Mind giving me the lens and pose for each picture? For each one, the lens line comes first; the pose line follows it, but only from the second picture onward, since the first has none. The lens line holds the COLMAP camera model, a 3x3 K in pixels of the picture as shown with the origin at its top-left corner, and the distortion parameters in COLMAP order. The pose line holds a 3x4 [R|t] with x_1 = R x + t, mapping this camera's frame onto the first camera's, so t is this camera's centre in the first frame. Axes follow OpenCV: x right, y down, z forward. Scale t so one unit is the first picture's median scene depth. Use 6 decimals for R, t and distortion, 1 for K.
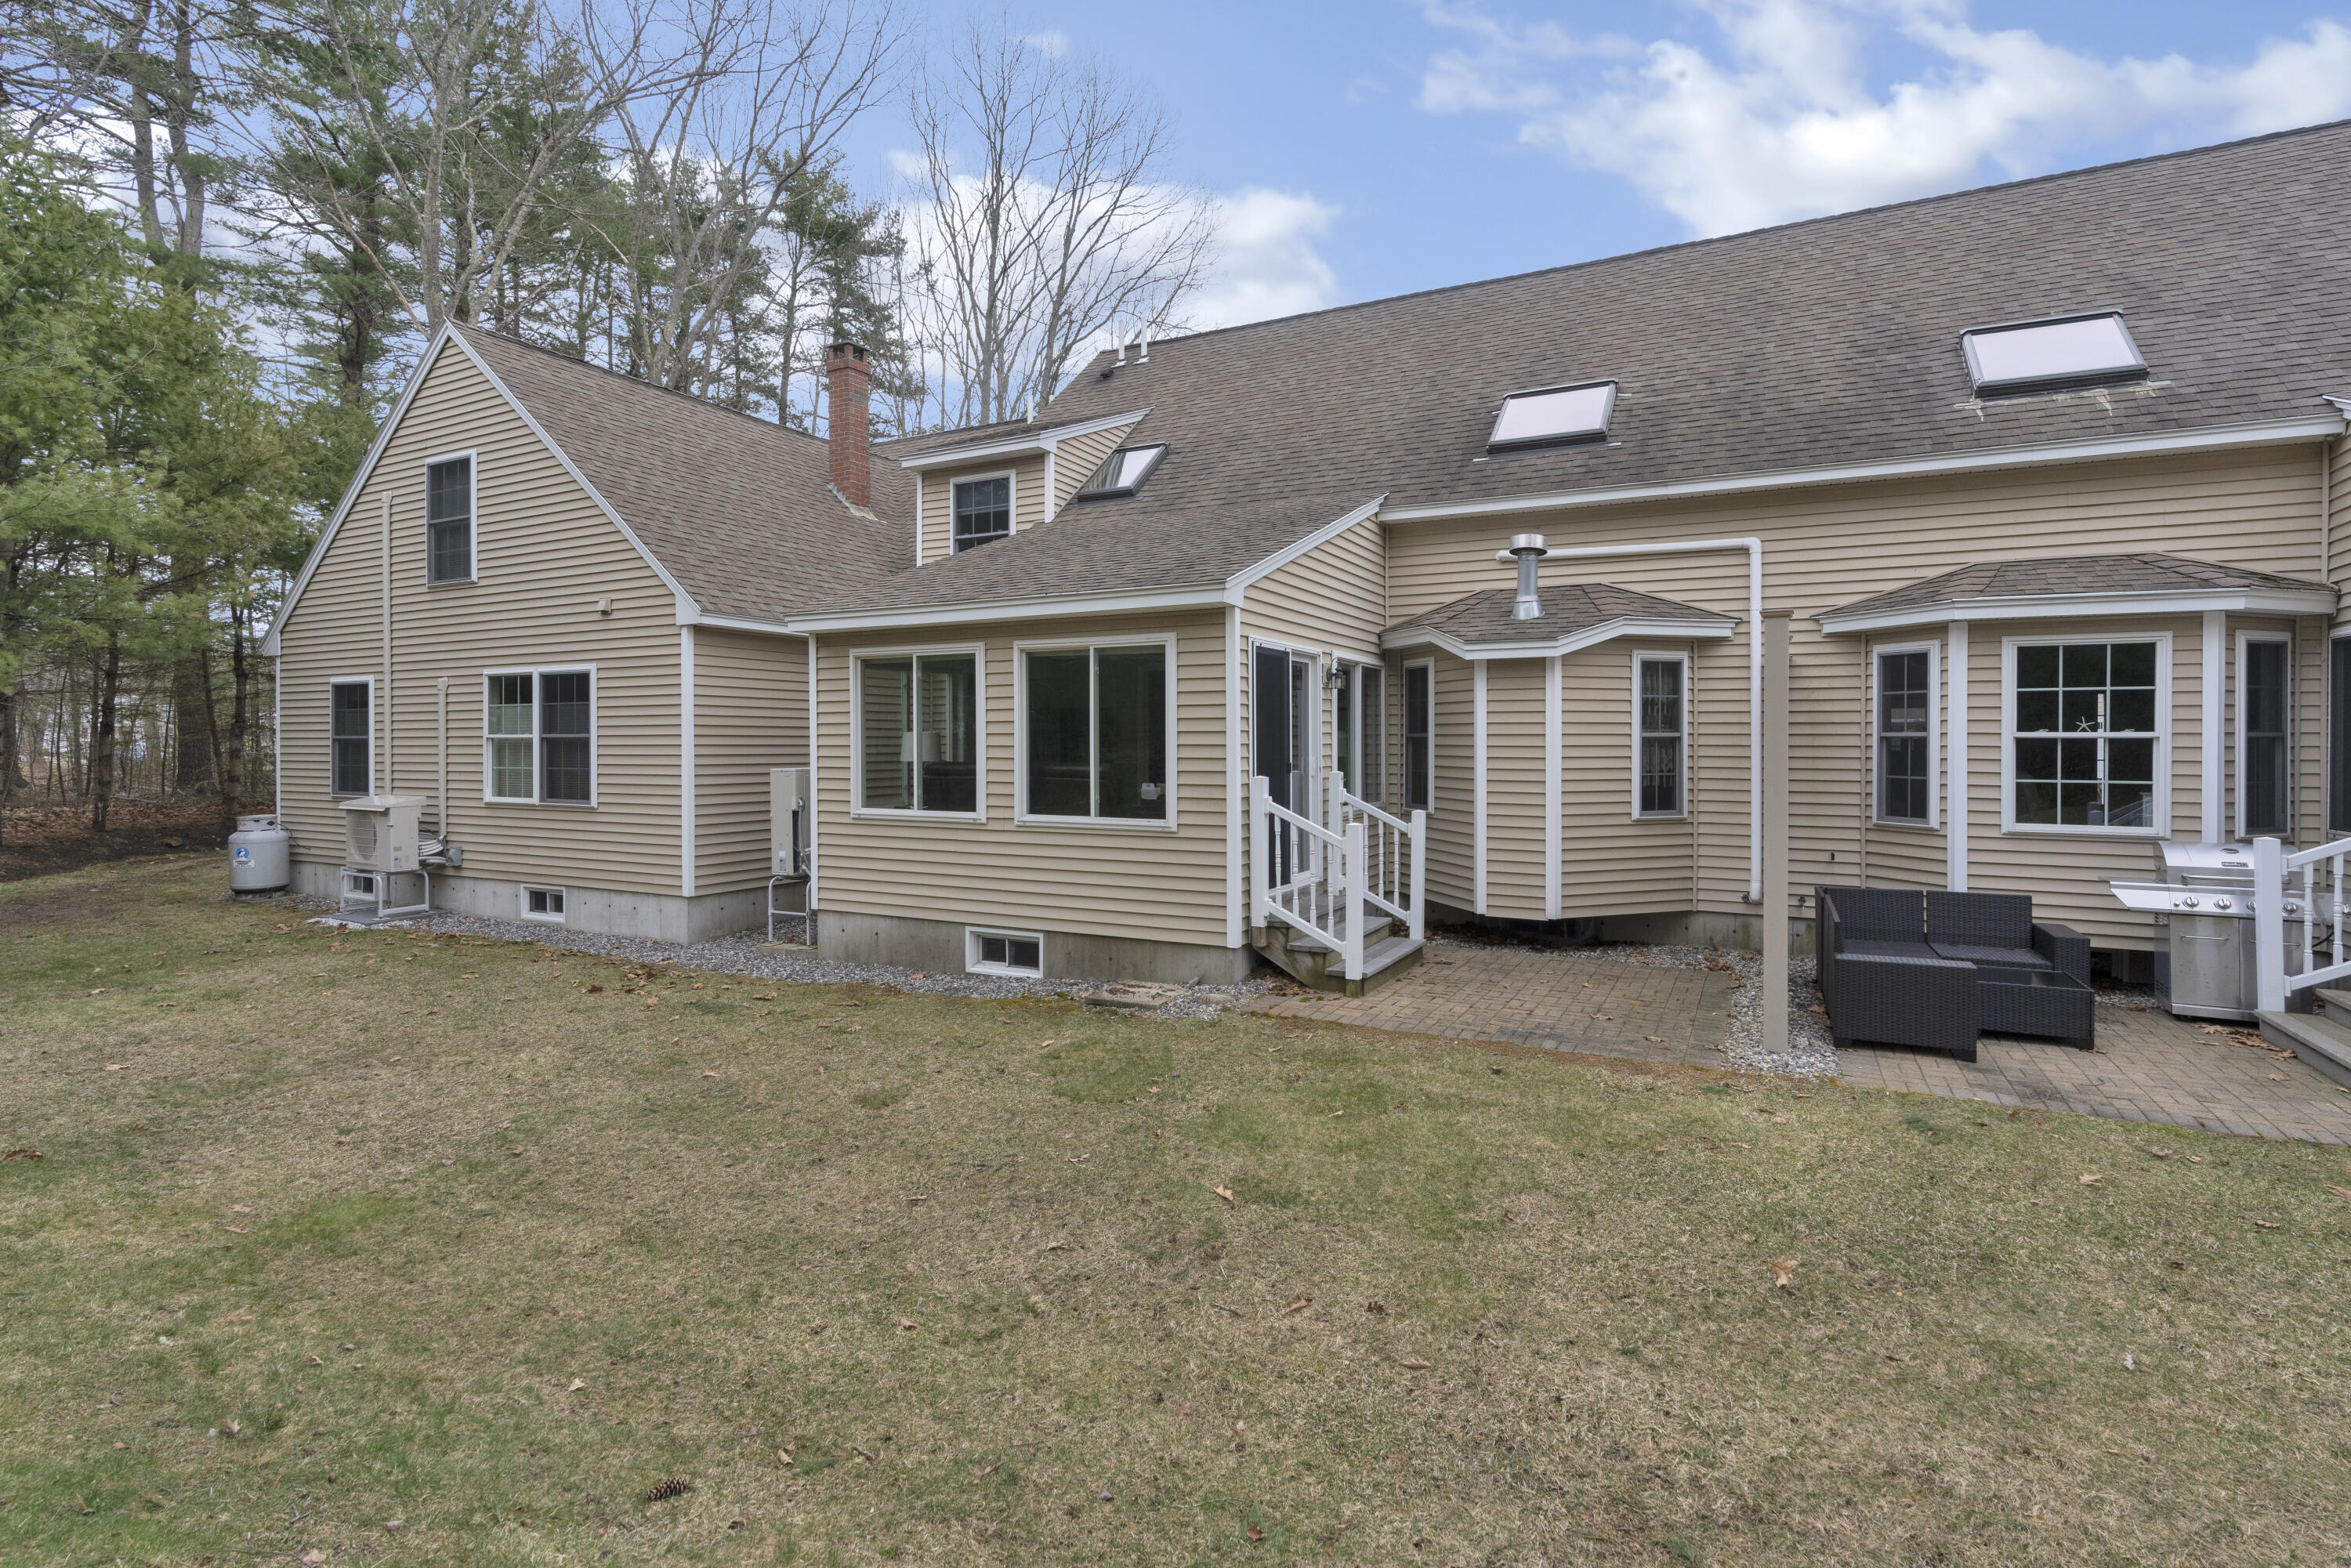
lens RADIAL K [[1137.3, 0, 1157.0], [0, 1137.3, 773.1], [0, 0, 1]] dist [-0.003785, 0.002840]
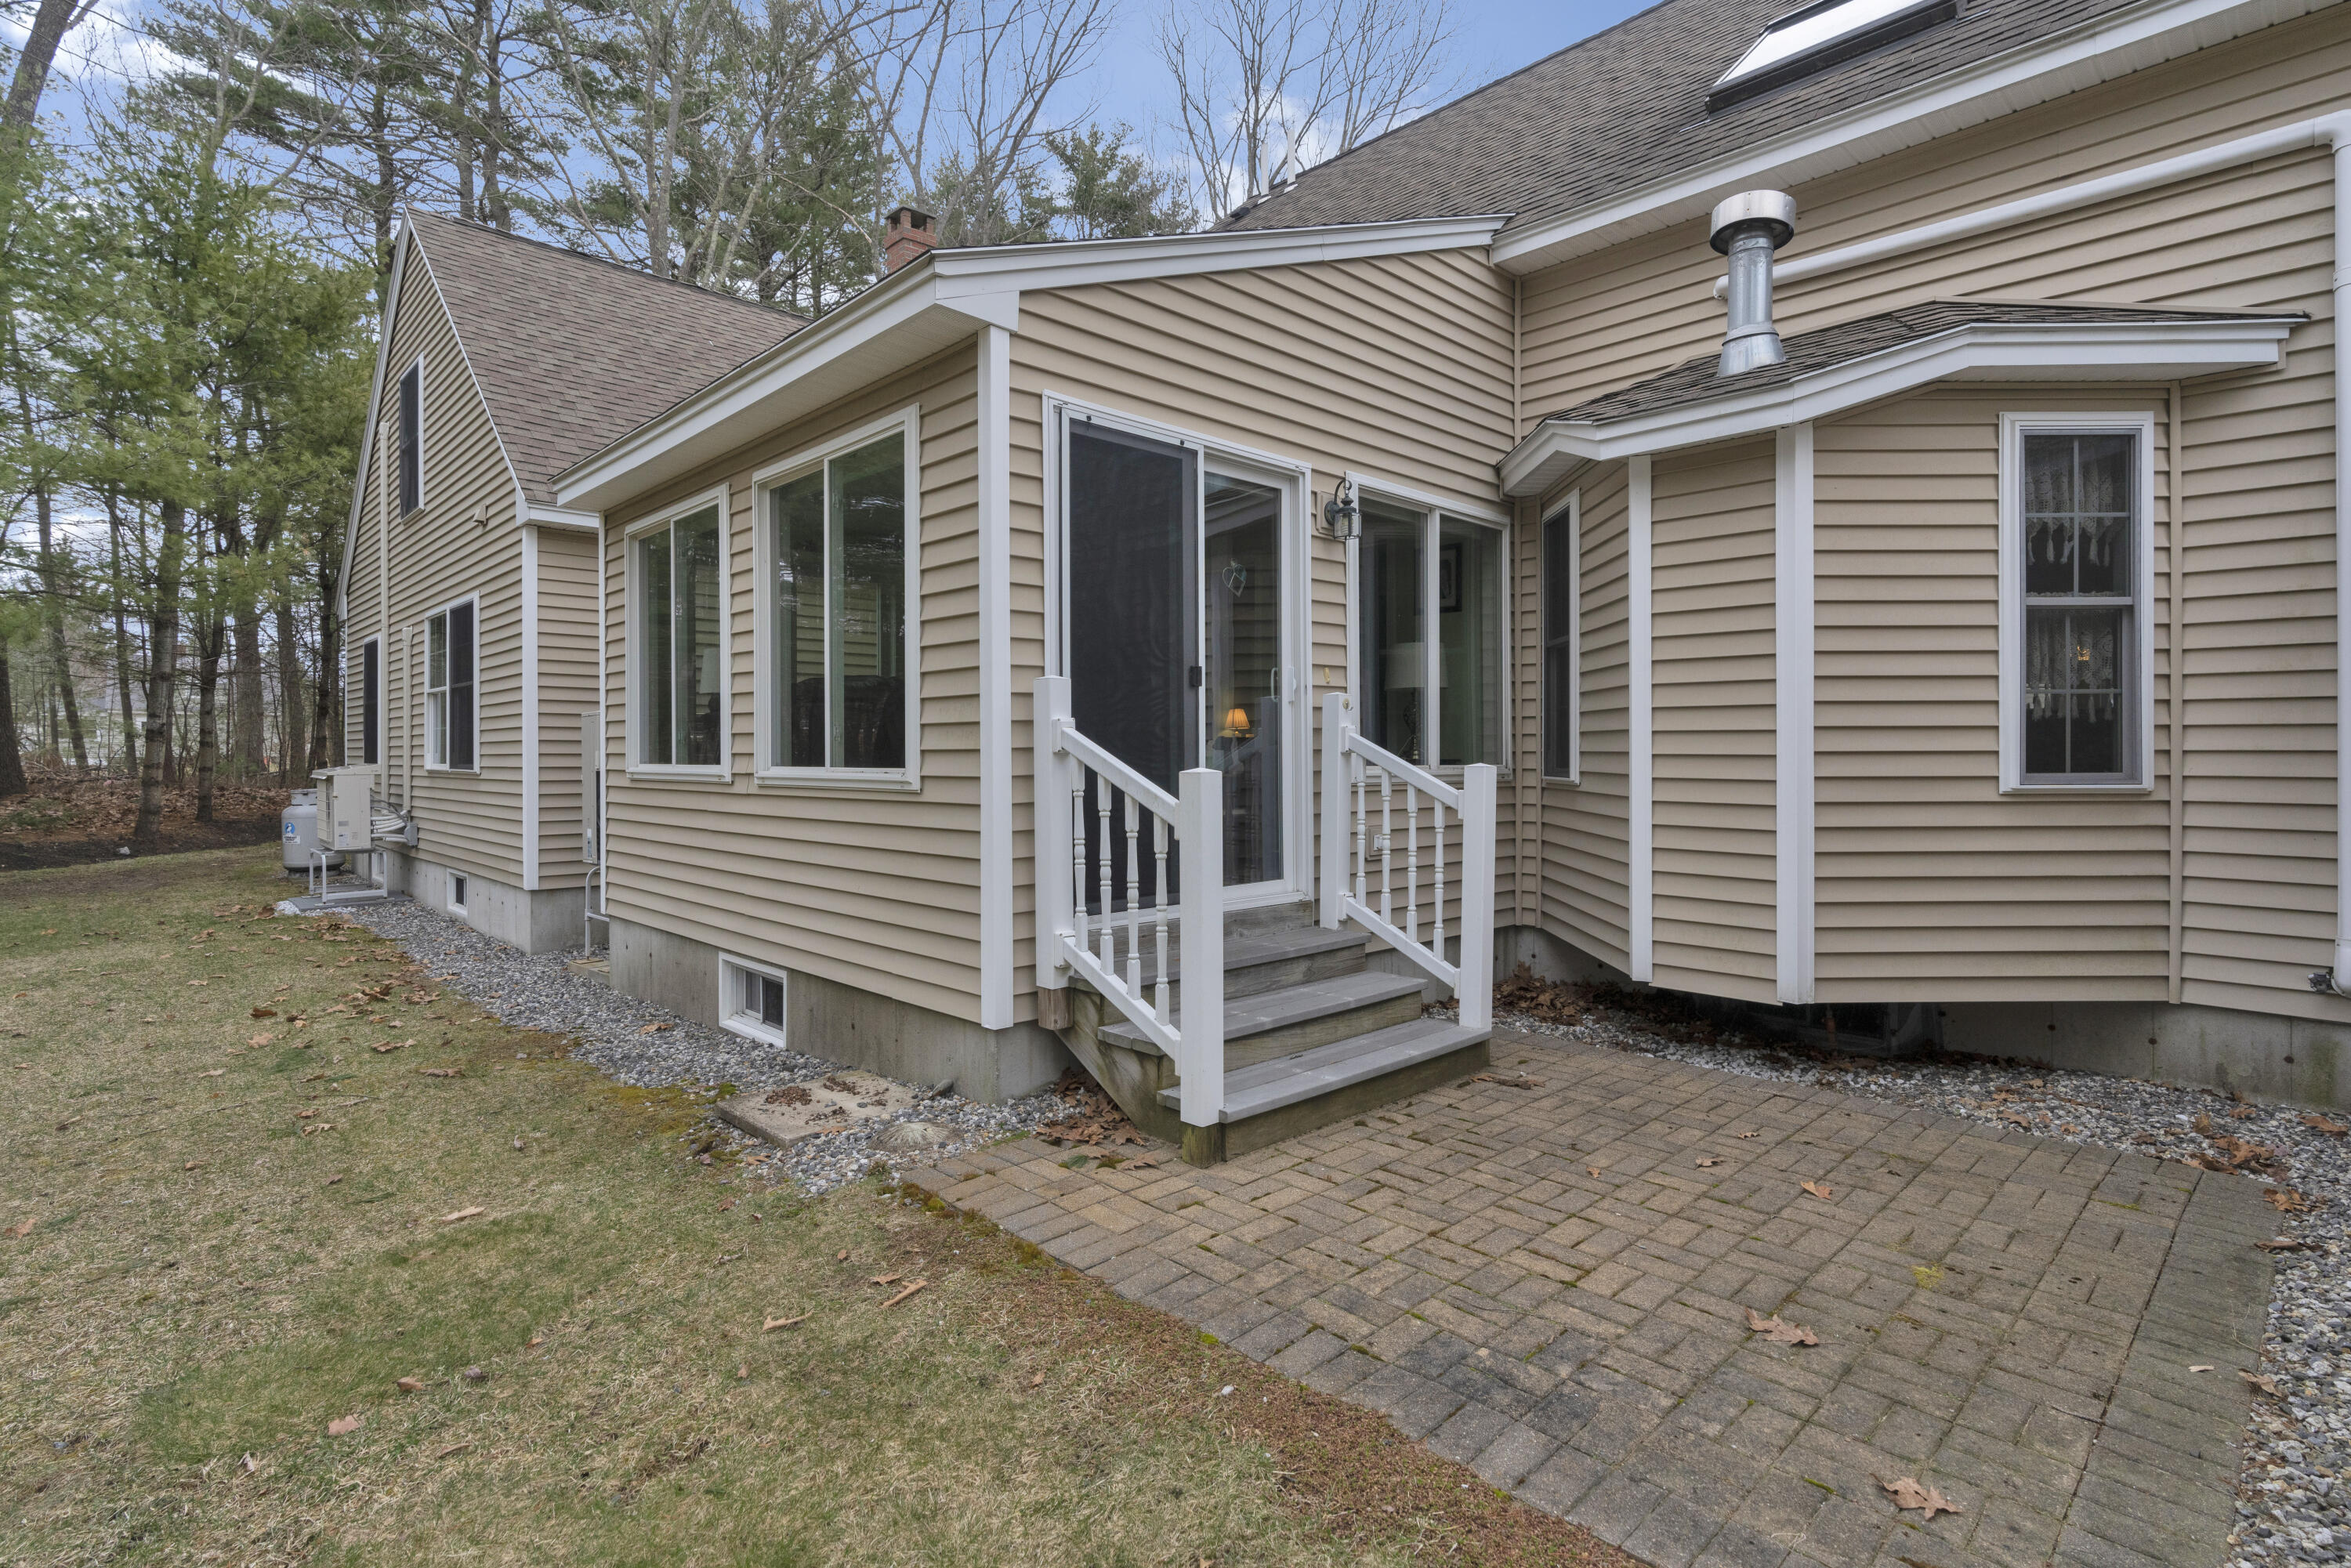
lens RADIAL K [[1137.3, 0, 1172.5], [0, 1137.3, 776.9], [0, 0, 1]] dist [-0.003785, 0.002840]
pose [[0.951172, 0.005719, -0.308609, 0.245581], [-0.008591, 0.999932, -0.007949, 0.041413], [0.308542, 0.010212, 0.951156, 0.472943]]
